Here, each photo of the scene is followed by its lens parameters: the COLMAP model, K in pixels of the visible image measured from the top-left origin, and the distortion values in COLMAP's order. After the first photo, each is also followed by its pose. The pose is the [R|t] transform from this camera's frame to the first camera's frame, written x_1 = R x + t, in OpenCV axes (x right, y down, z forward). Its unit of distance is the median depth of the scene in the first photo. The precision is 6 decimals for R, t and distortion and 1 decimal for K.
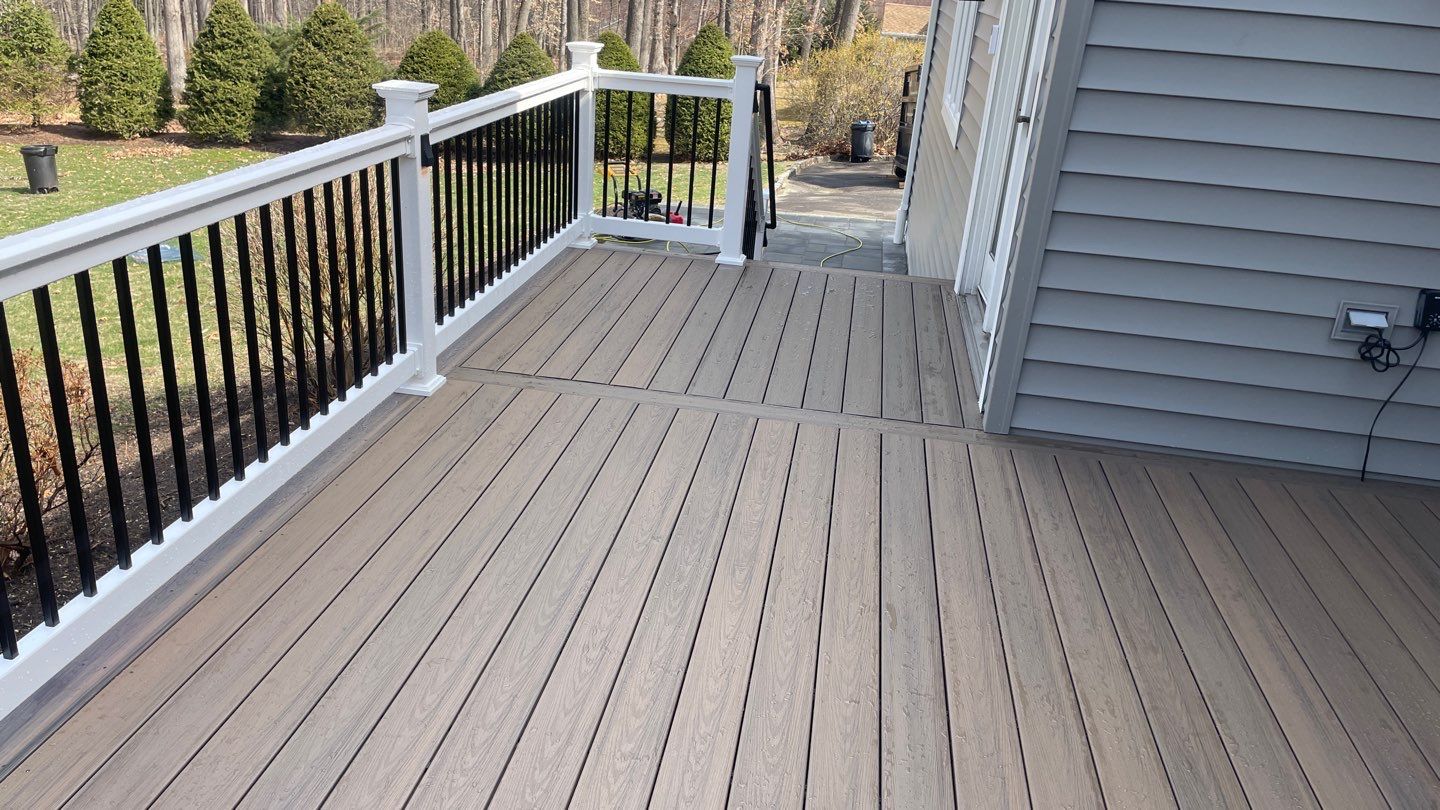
lens RADIAL K [[1074.4, 0, 720.0], [0, 1074.4, 405.0], [0, 0, 1]] dist [0.084101, -0.113207]
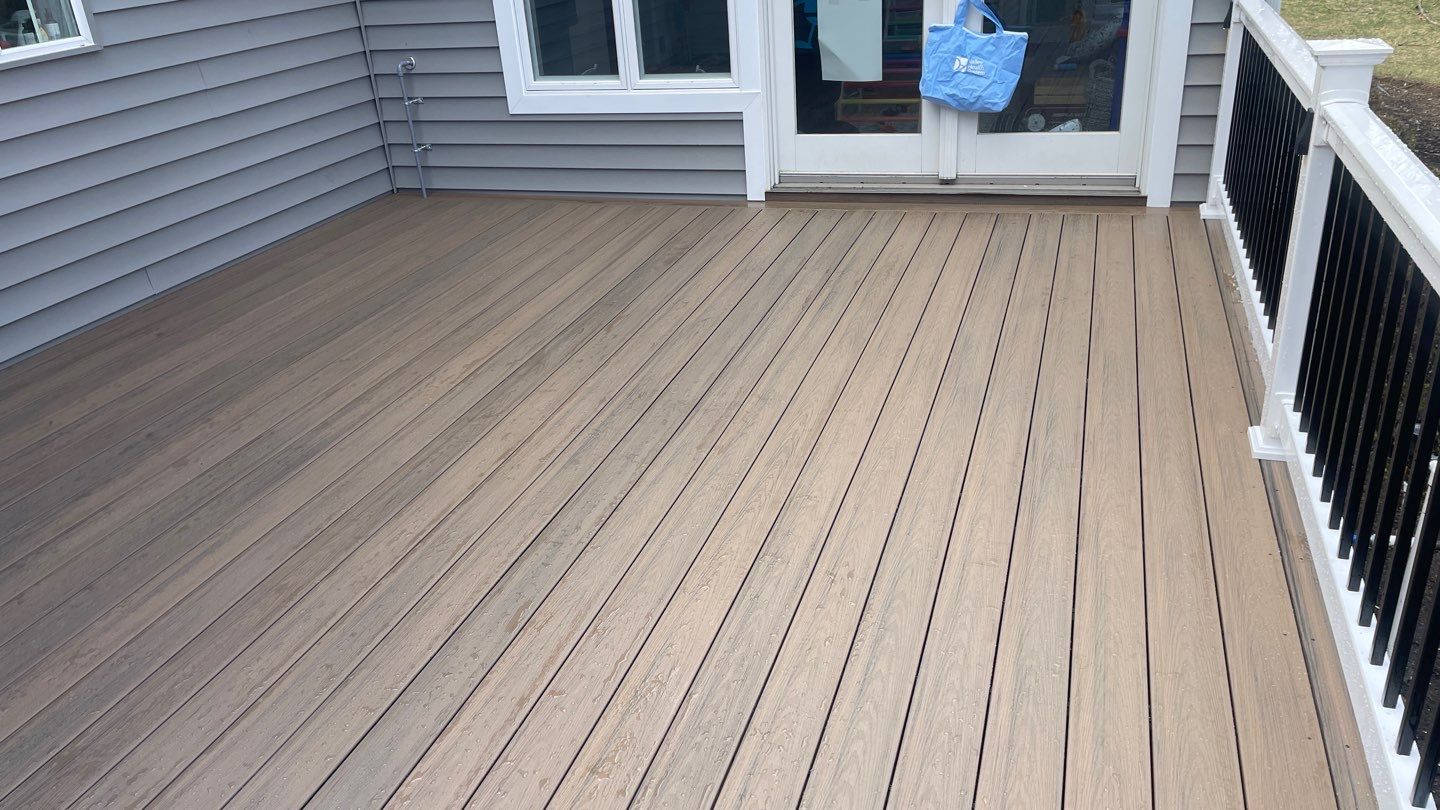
lens RADIAL K [[1076.2, 0, 690.5], [0, 1076.2, 393.0], [0, 0, 1]] dist [0.071498, -0.100539]
pose [[-0.980196, -0.084098, 0.179286, -0.133600], [0.076109, 0.675832, 0.733115, -0.602172], [-0.182821, 0.732242, -0.656047, 1.460188]]
